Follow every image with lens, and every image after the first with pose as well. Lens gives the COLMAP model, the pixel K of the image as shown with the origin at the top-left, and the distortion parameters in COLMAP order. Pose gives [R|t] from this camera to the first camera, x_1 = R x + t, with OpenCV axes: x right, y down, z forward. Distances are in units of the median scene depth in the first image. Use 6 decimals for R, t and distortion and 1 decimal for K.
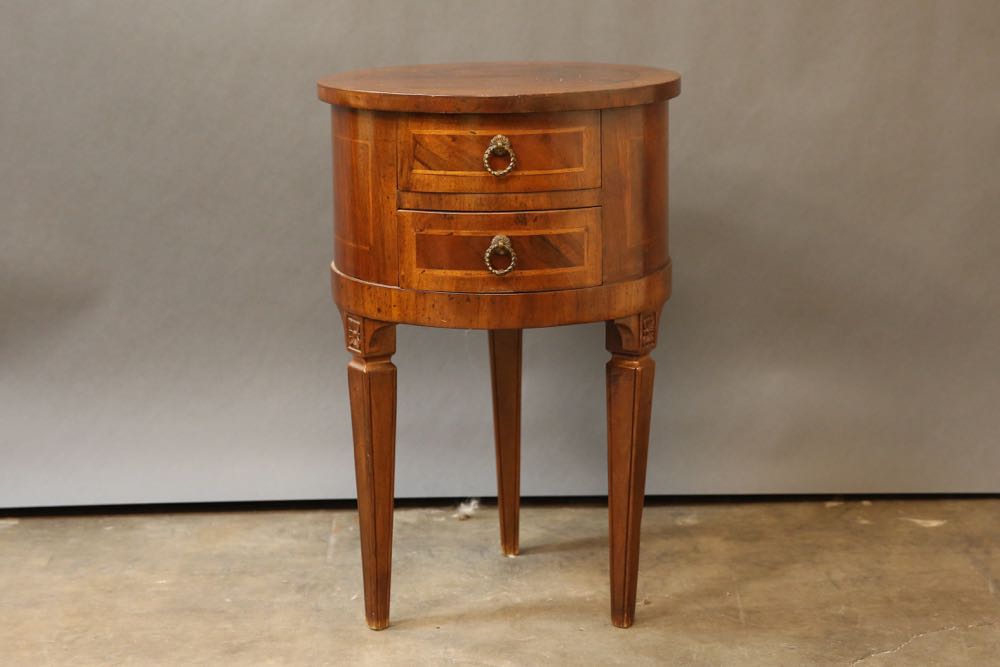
lens RADIAL K [[2027.2, 0, 508.7], [0, 2027.2, 297.3], [0, 0, 1]] dist [0.131431, 0.000000]
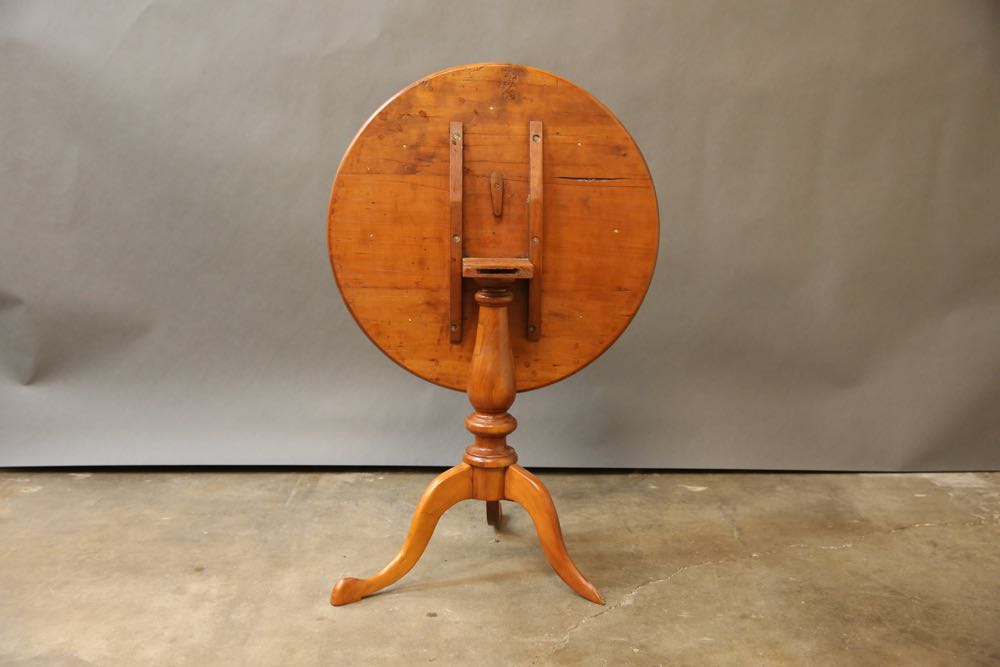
lens RADIAL K [[1013.5, 0, 506.3], [0, 1013.5, 330.4], [0, 0, 1]] dist [0.002317, 0.000000]
pose [[0.999778, 0.020822, 0.003186, 0.073730], [-0.020670, 0.998910, -0.041842, 0.034259], [-0.004054, 0.041767, 0.999119, 0.301732]]
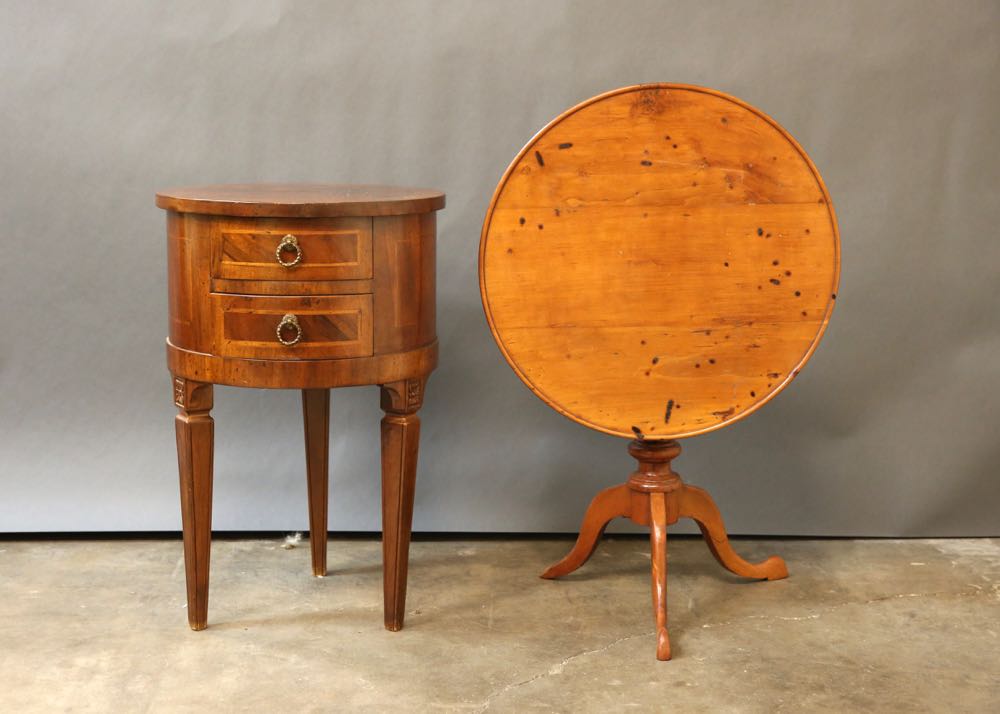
lens RADIAL K [[1627.7, 0, 499.2], [0, 1627.7, 357.9], [0, 0, 1]] dist [0.079331, 0.000000]
pose [[0.999475, 0.019912, 0.025552, 0.094967], [-0.019166, 0.999392, -0.029129, 0.022296], [-0.026117, 0.028624, 0.999249, -0.015518]]
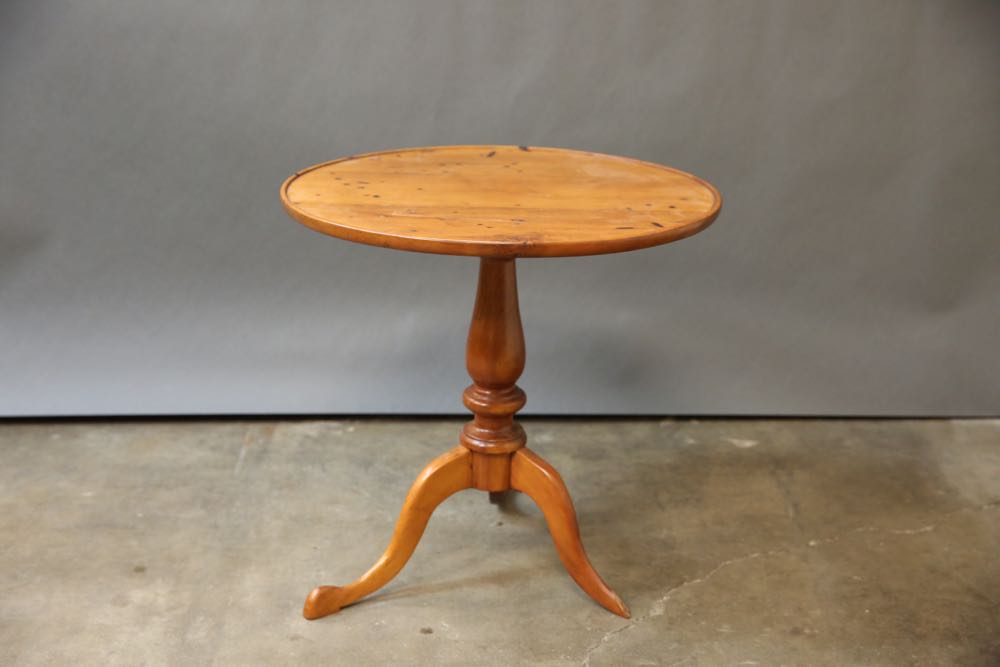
lens RADIAL K [[1407.7, 0, 507.6], [0, 1407.7, 336.2], [0, 0, 1]] dist [0.081479, 0.000000]
pose [[0.999686, 0.016289, 0.019053, 0.059132], [-0.018482, 0.992454, 0.121216, -0.058979], [-0.016935, -0.121530, 0.992443, 0.220670]]
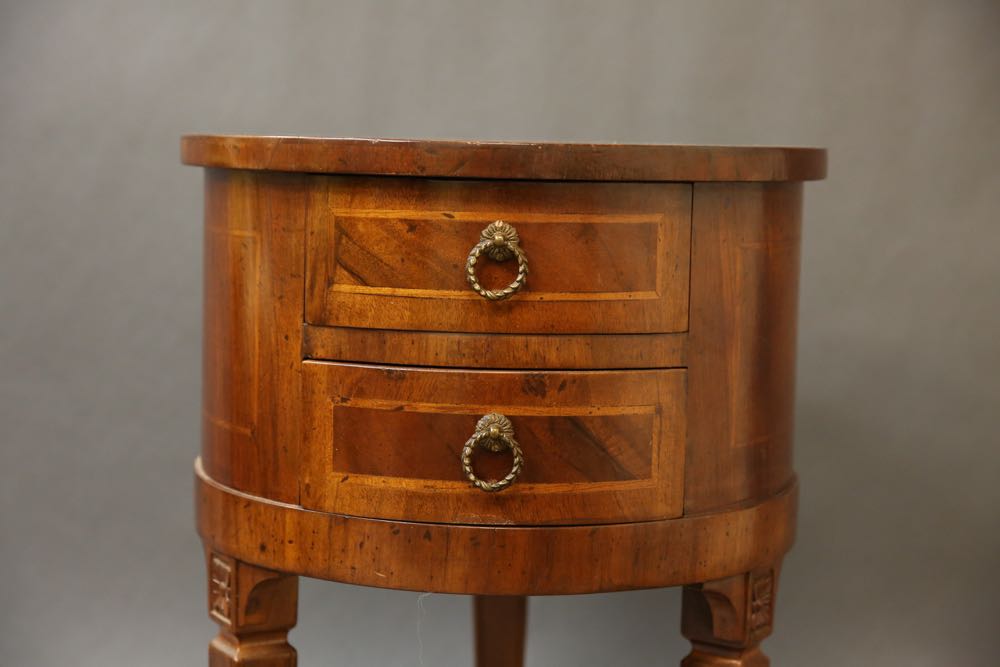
lens RADIAL K [[1836.7, 0, 496.6], [0, 1836.7, 329.6], [0, 0, 1]] dist [0.126661, 0.000000]
pose [[0.999231, 0.036760, -0.013664, 0.002112], [-0.037871, 0.994980, -0.092635, -0.008015], [0.010190, 0.093081, 0.995606, 0.497116]]
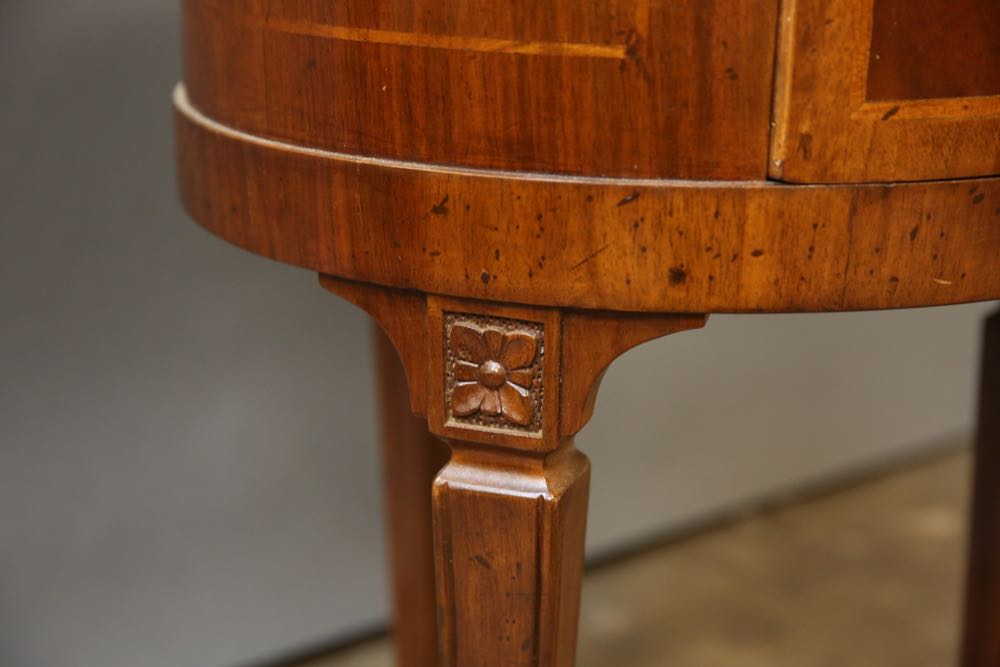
lens RADIAL K [[1836.7, 0, 500.5], [0, 1836.7, 337.3], [0, 0, 1]] dist [0.126661, 0.000000]
pose [[0.774849, -0.150130, 0.614060, -0.229301], [0.100820, 0.988305, 0.114410, -0.015764], [-0.624055, -0.026741, 0.780923, 0.798811]]
